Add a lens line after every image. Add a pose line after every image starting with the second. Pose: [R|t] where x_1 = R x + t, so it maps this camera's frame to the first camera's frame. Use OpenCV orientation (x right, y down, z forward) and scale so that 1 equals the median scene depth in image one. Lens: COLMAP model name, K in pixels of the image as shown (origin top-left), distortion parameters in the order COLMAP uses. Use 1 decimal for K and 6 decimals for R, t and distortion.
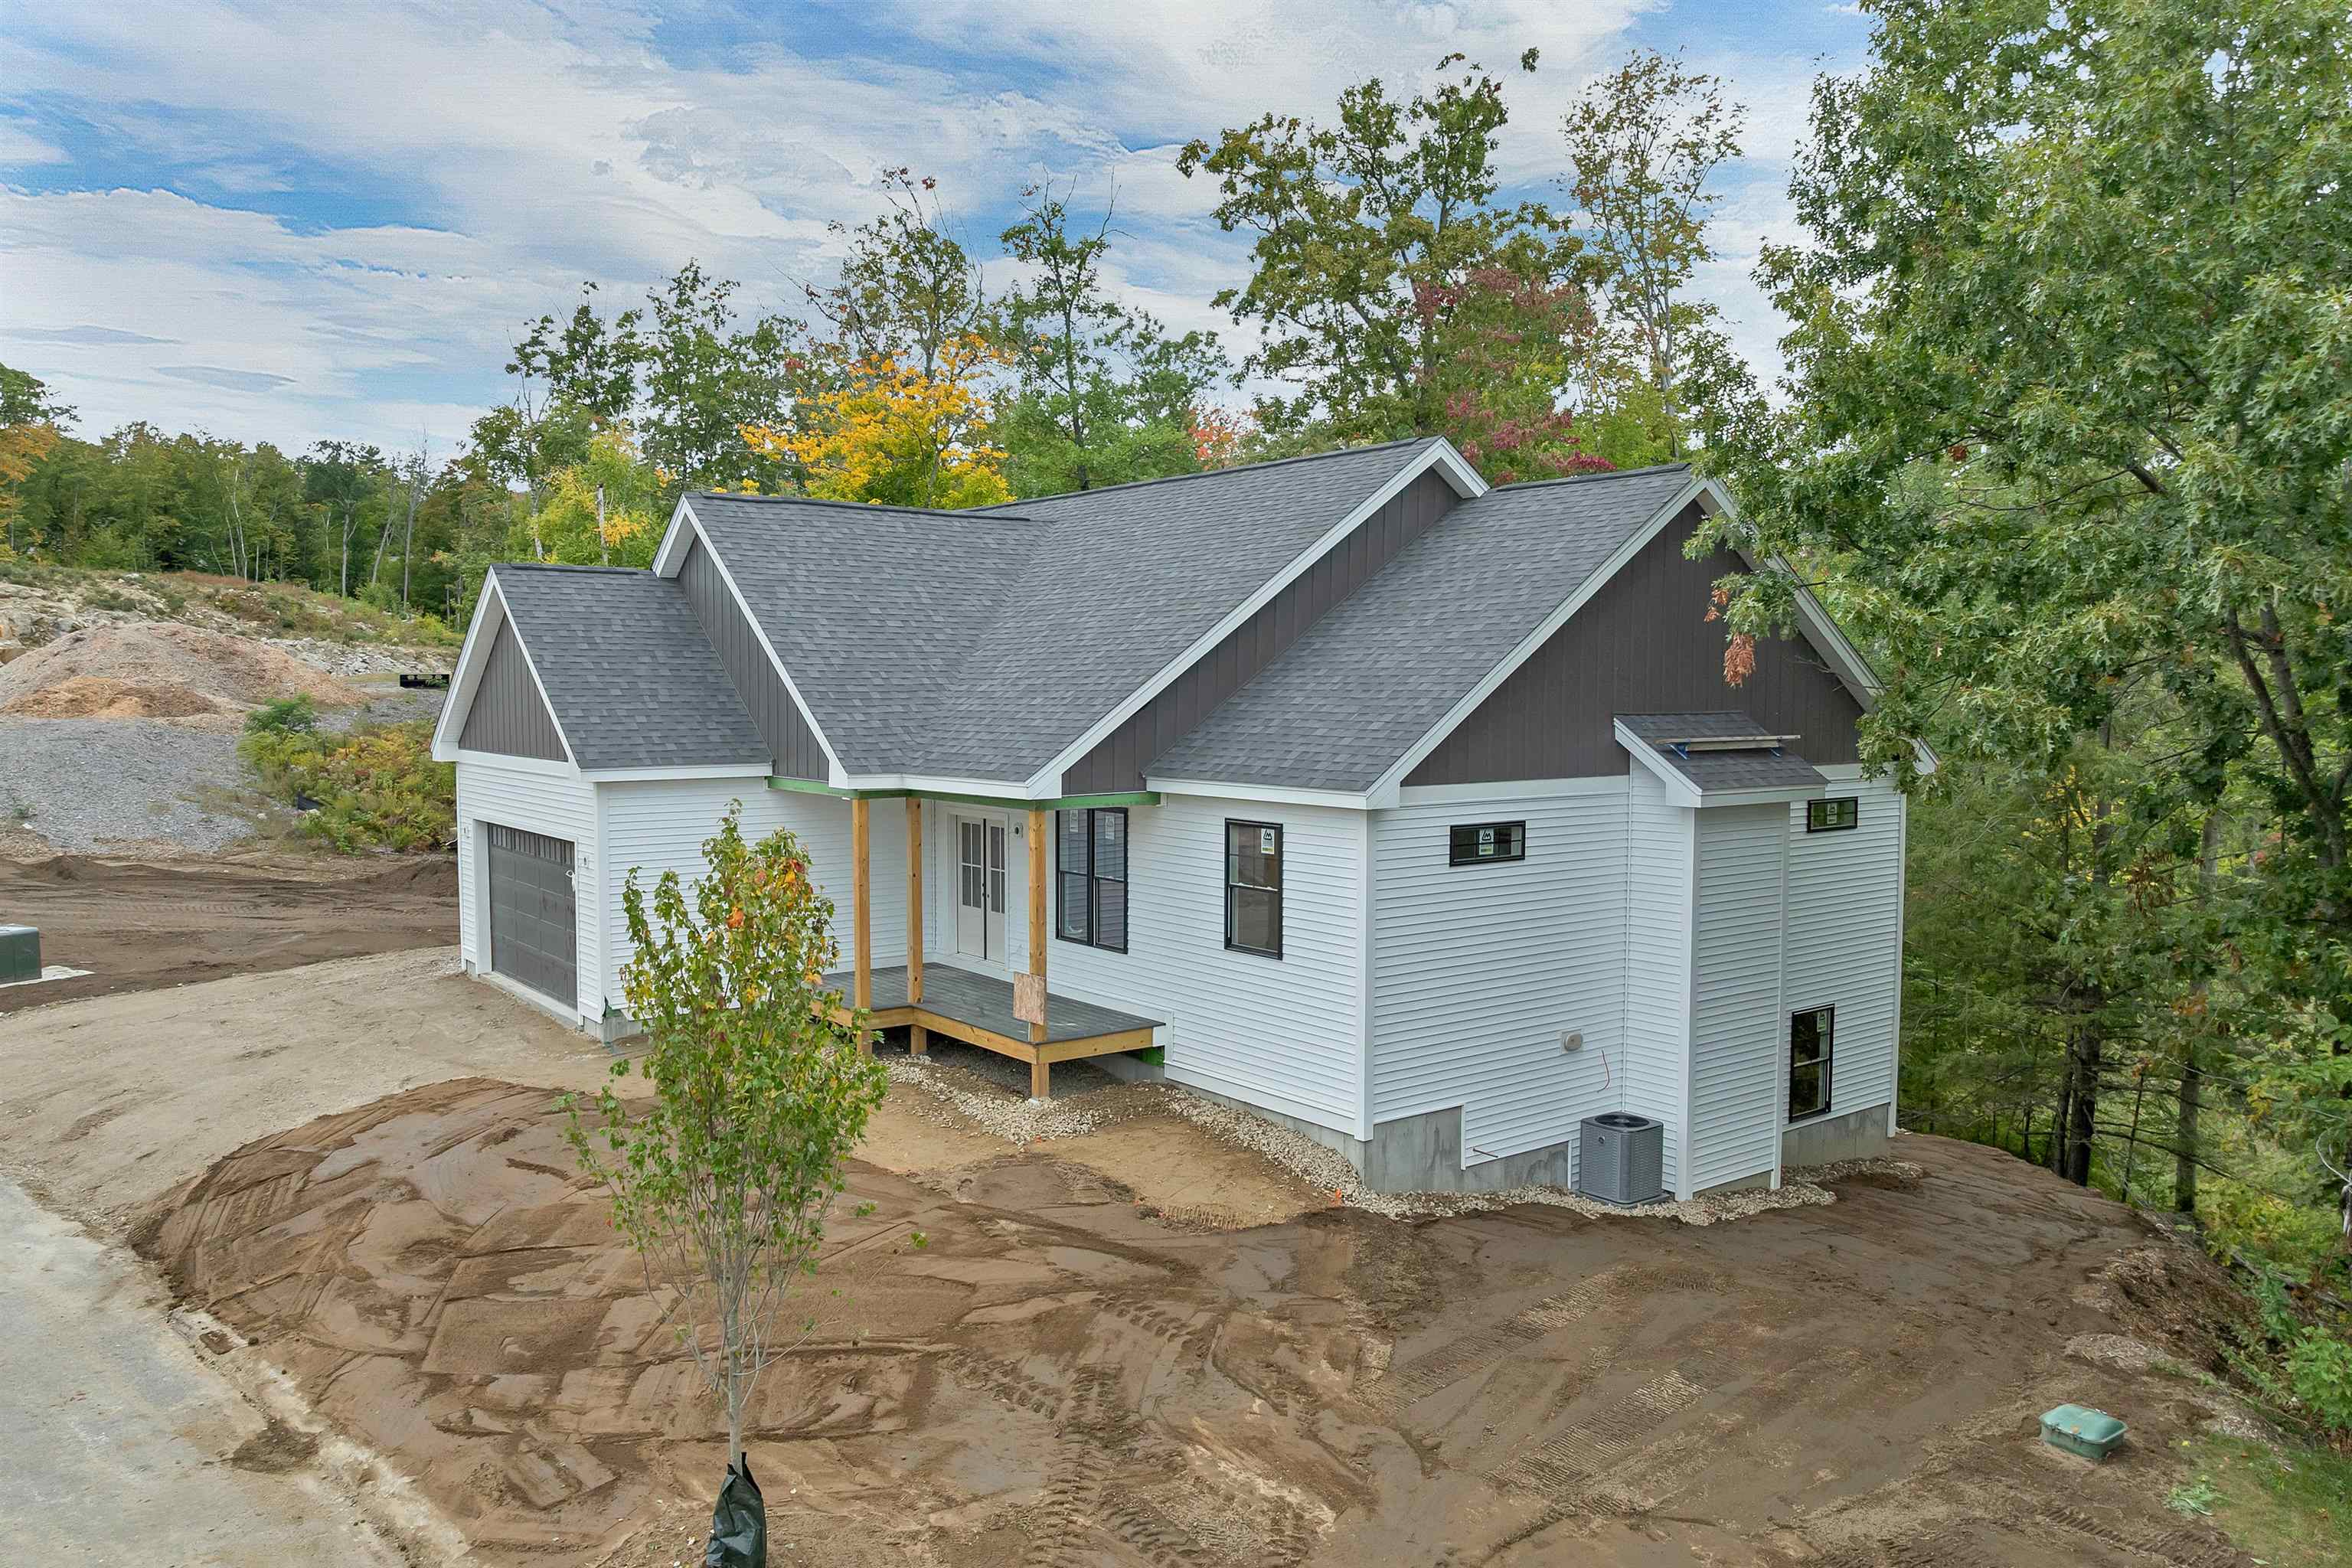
lens RADIAL K [[1700.6, 0, 1173.7], [0, 1700.6, 782.5], [0, 0, 1]] dist [-0.011948, -0.047246]
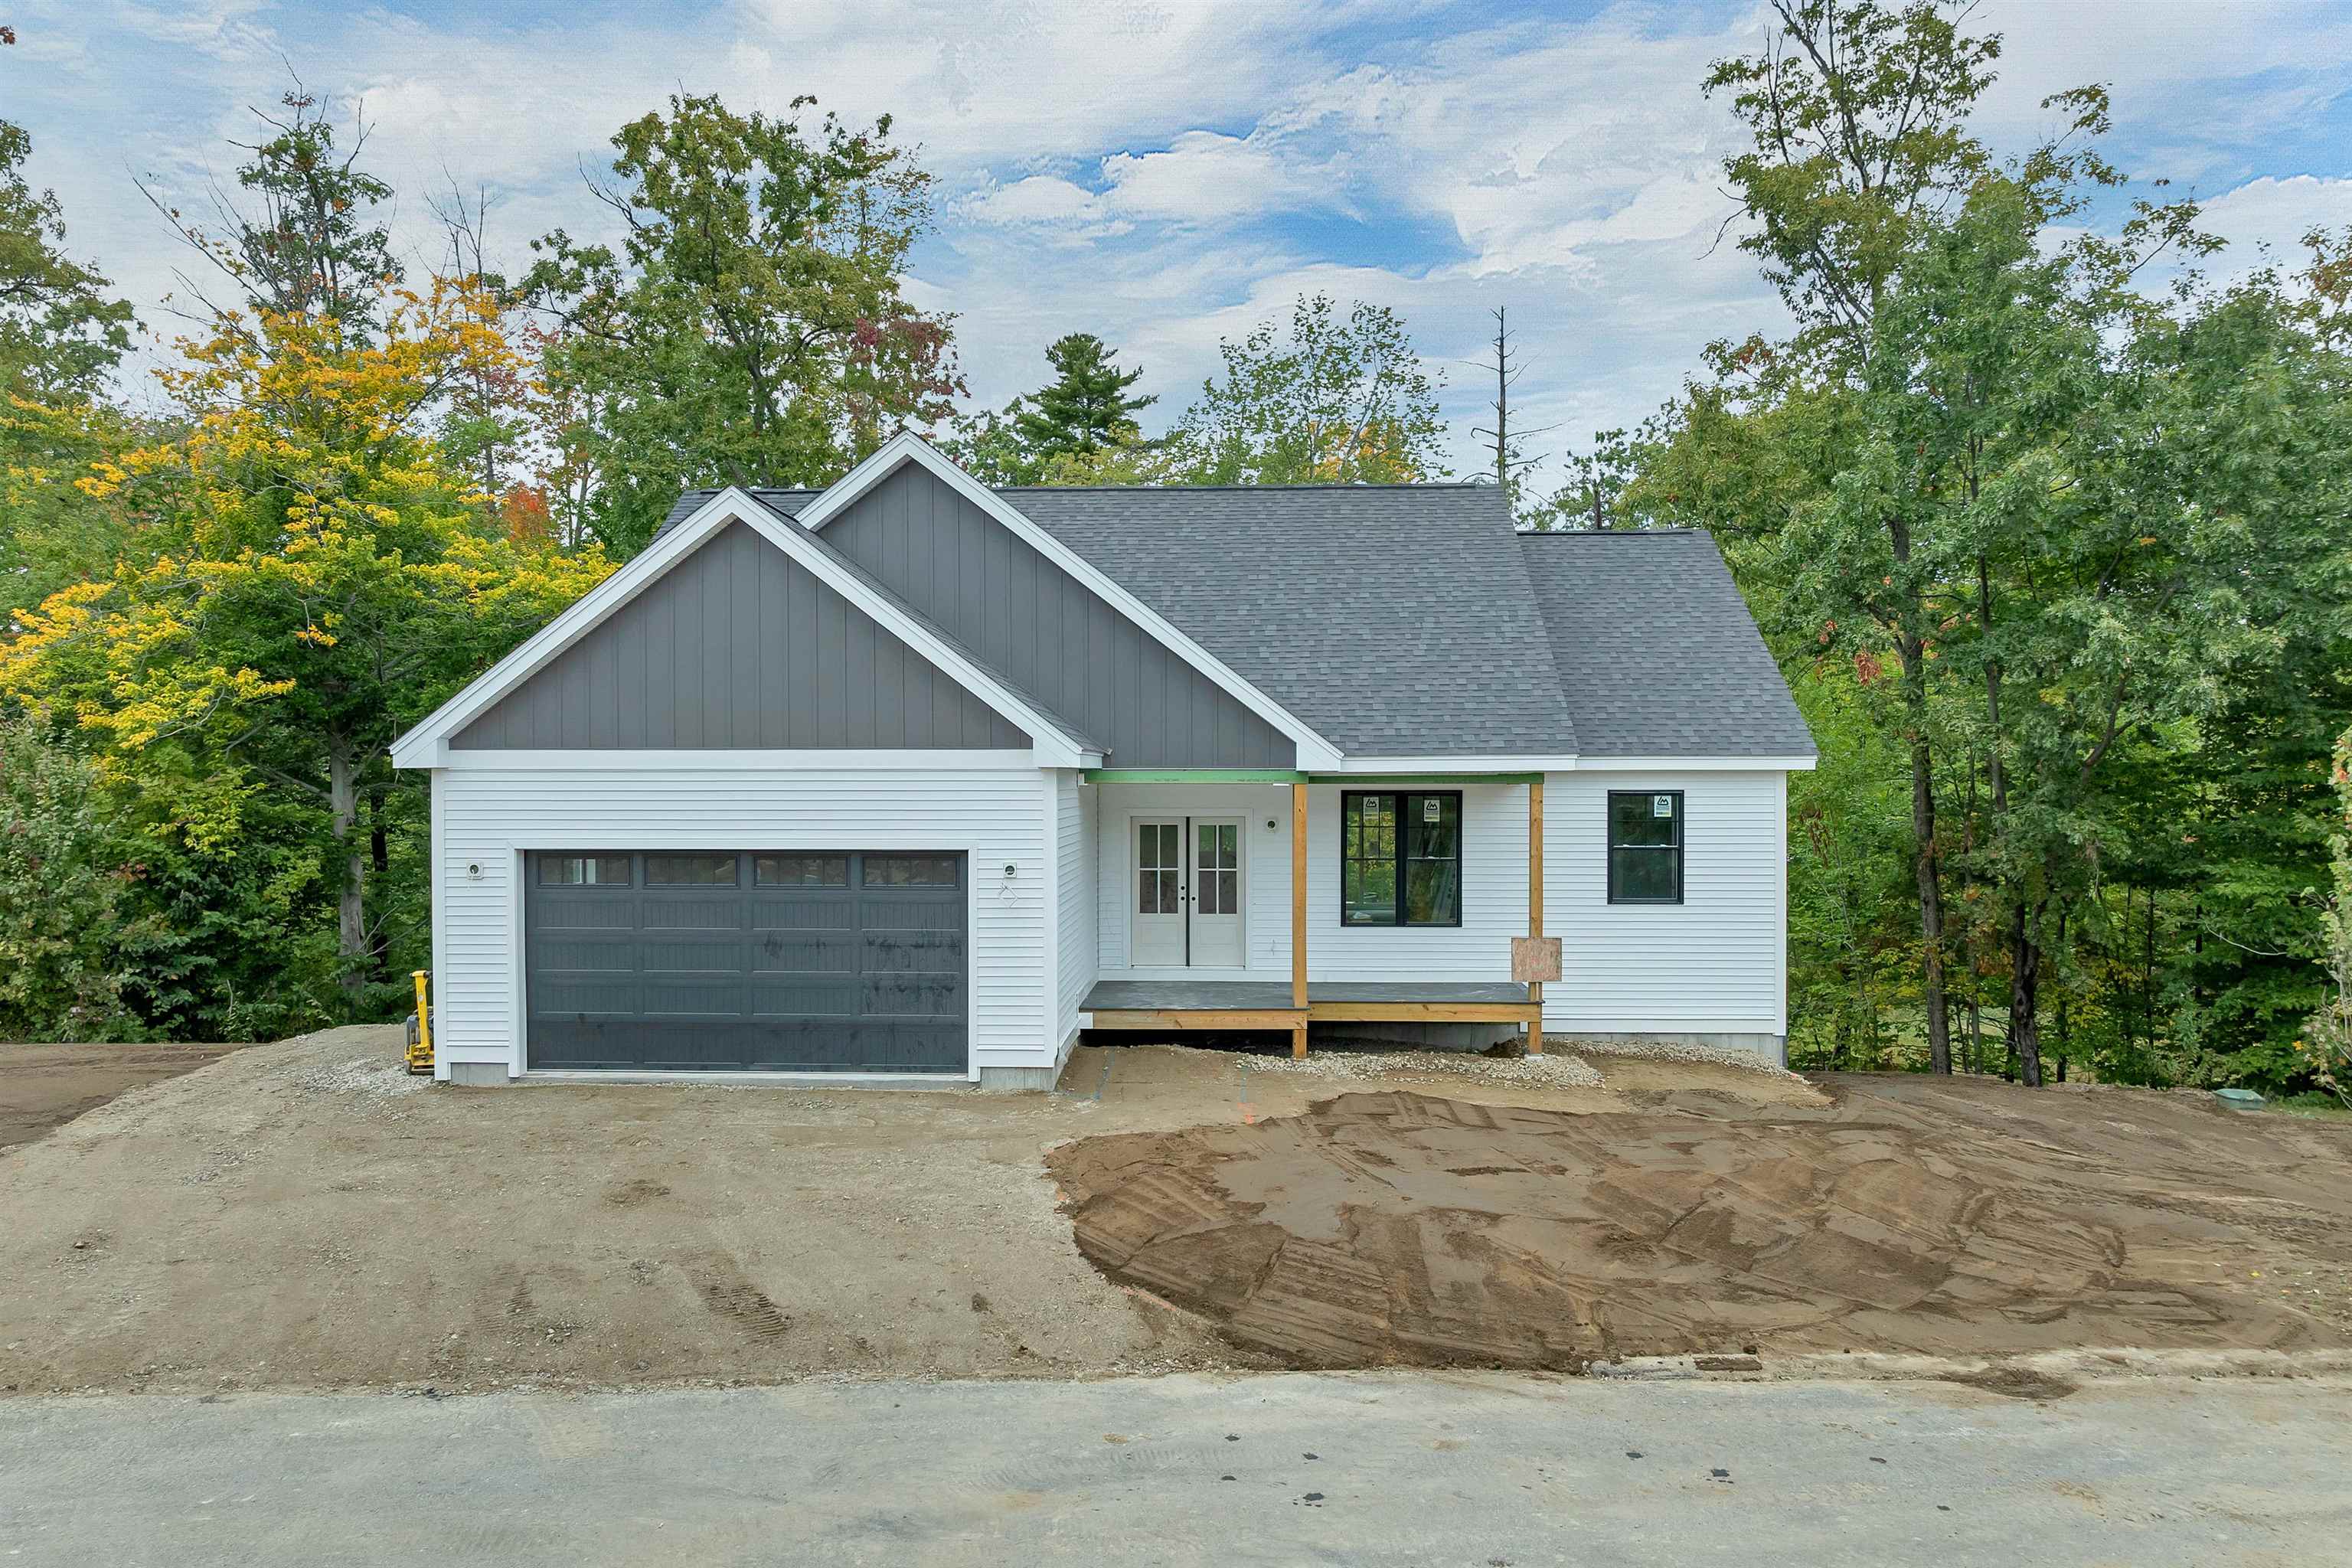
lens RADIAL K [[1698.4, 0, 1176.0], [0, 1698.4, 784.0], [0, 0, 1]] dist [-0.033143, -0.001222]
pose [[0.640474, -0.006261, 0.767955, -1.022504], [0.045134, 0.998545, -0.029501, 0.036618], [-0.766653, 0.053556, 0.639824, 0.470974]]
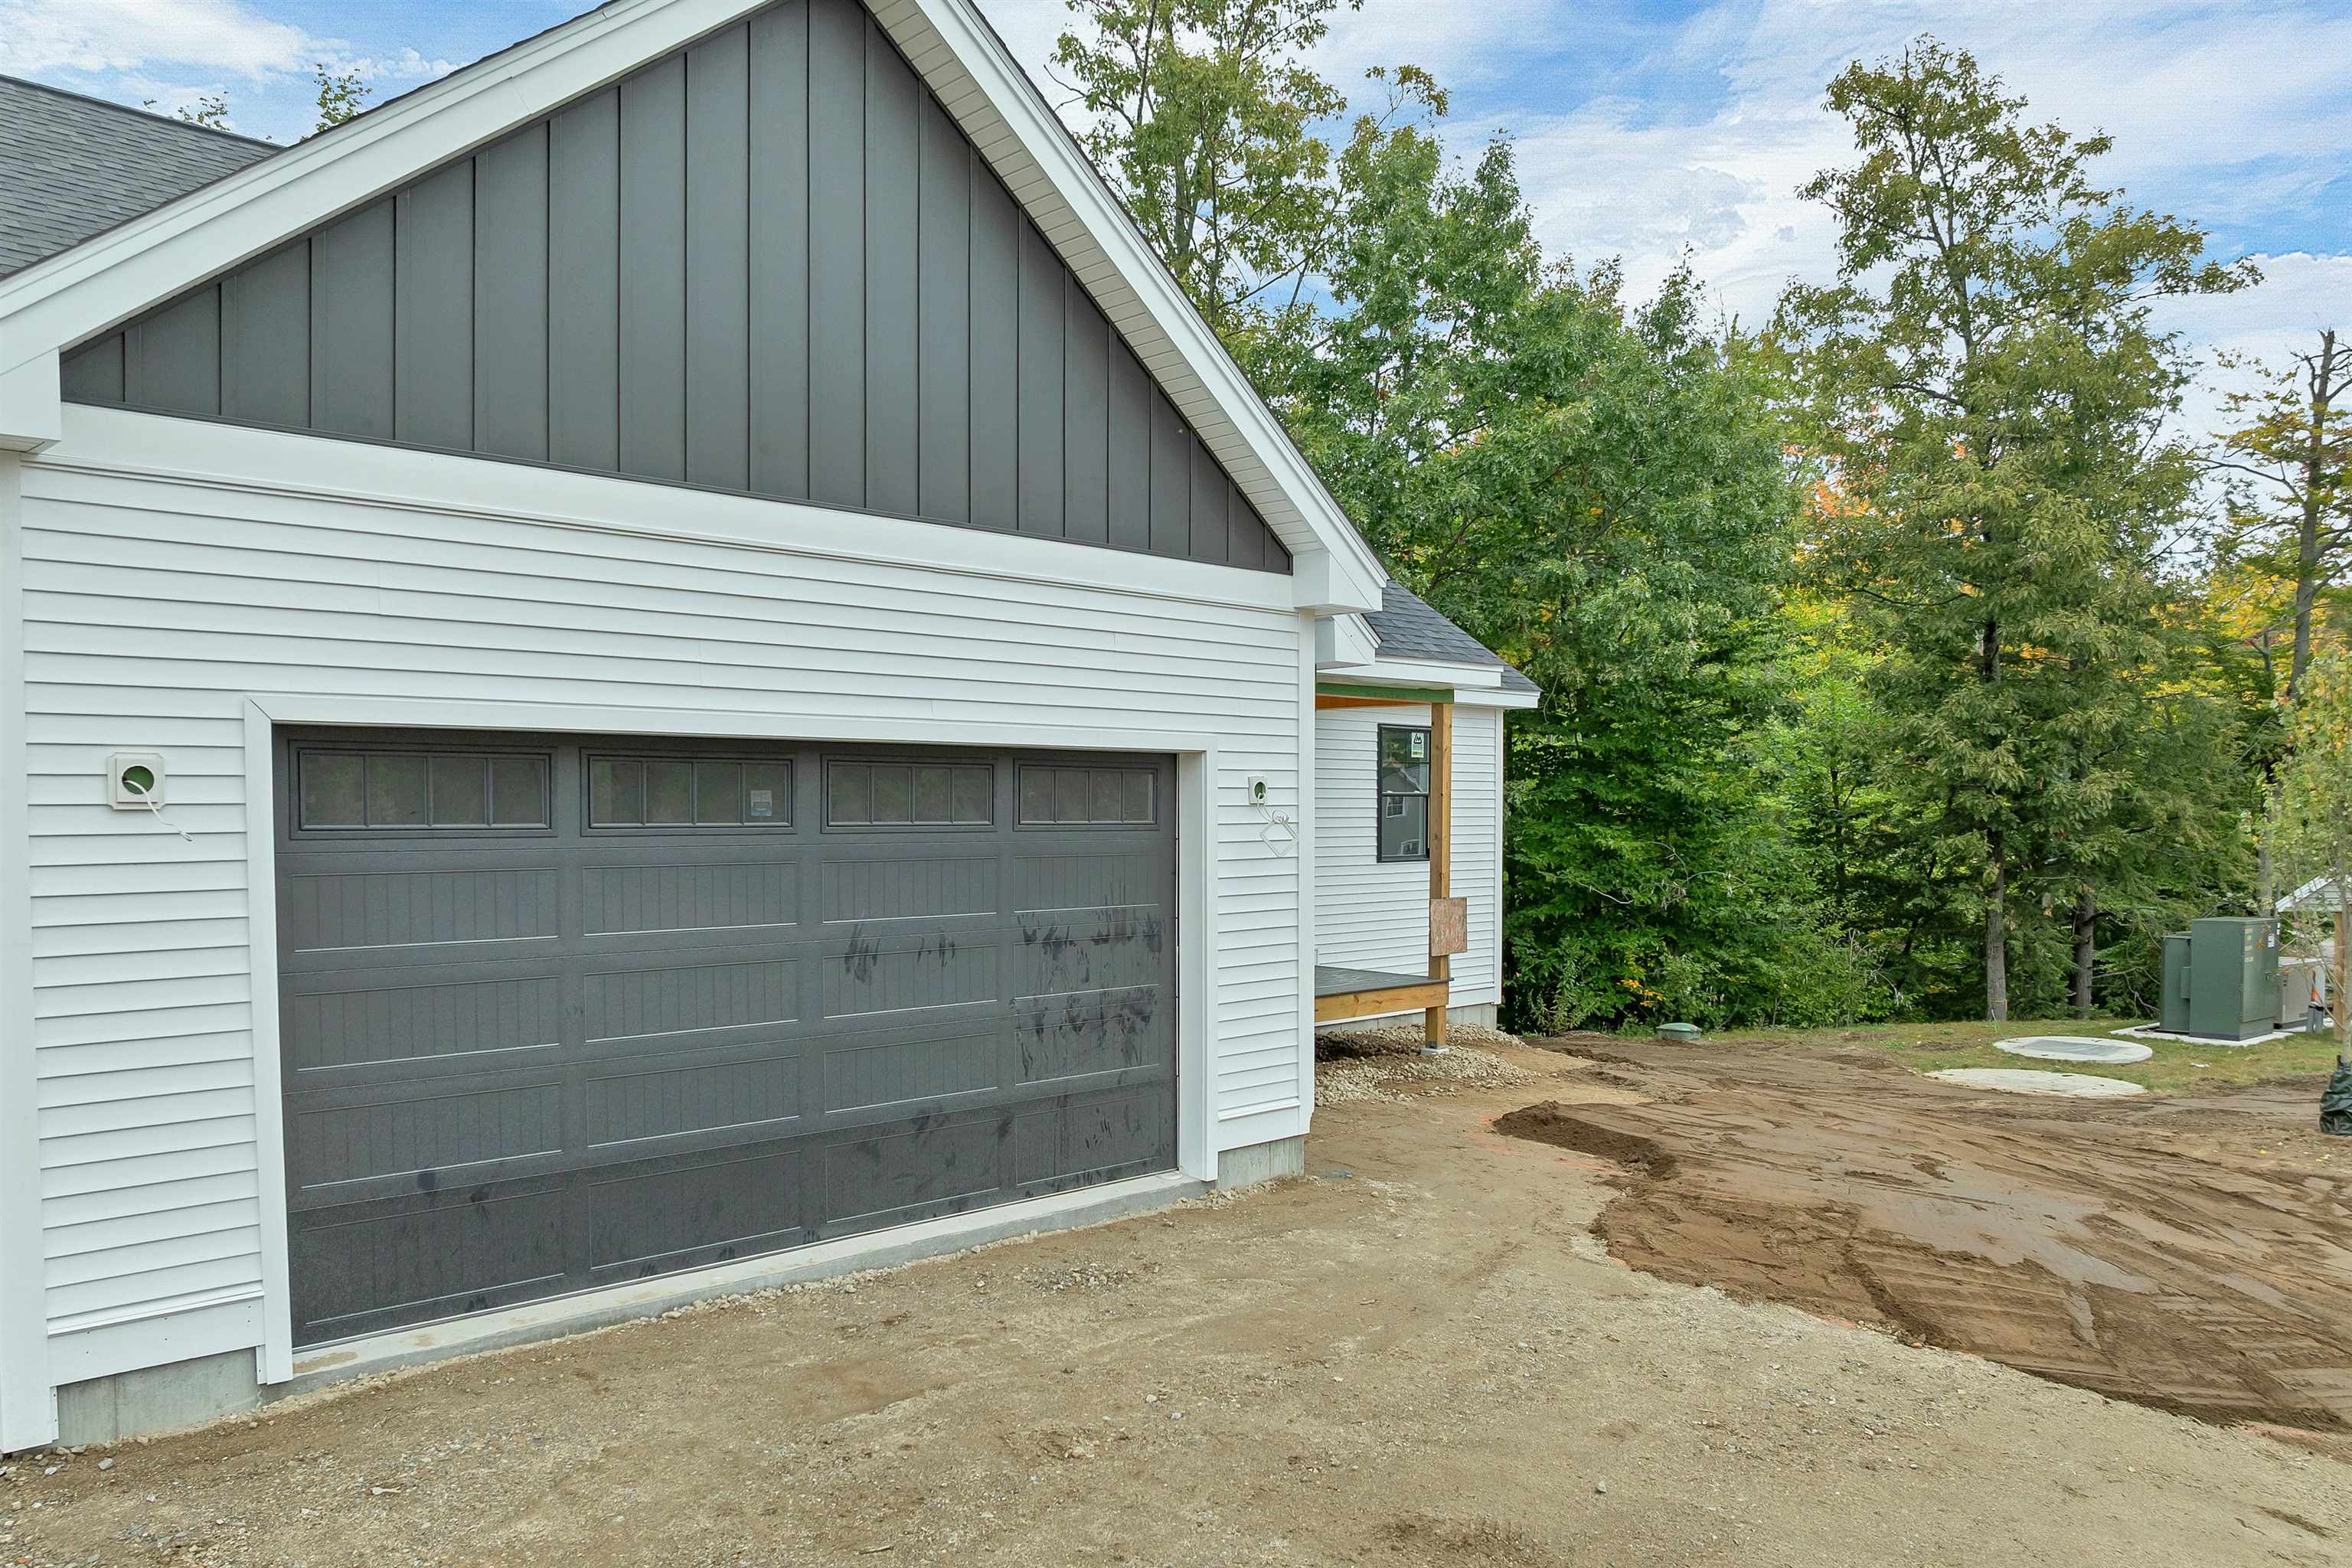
lens RADIAL K [[1707.6, 0, 1177.5], [0, 1707.6, 879.4], [0, 0, 1]] dist [-0.039680, 0.007676]
pose [[-0.132347, -0.045533, 0.990157, -0.881019], [0.052528, 0.997218, 0.052879, 0.050220], [-0.989811, 0.059010, -0.129587, 1.207488]]
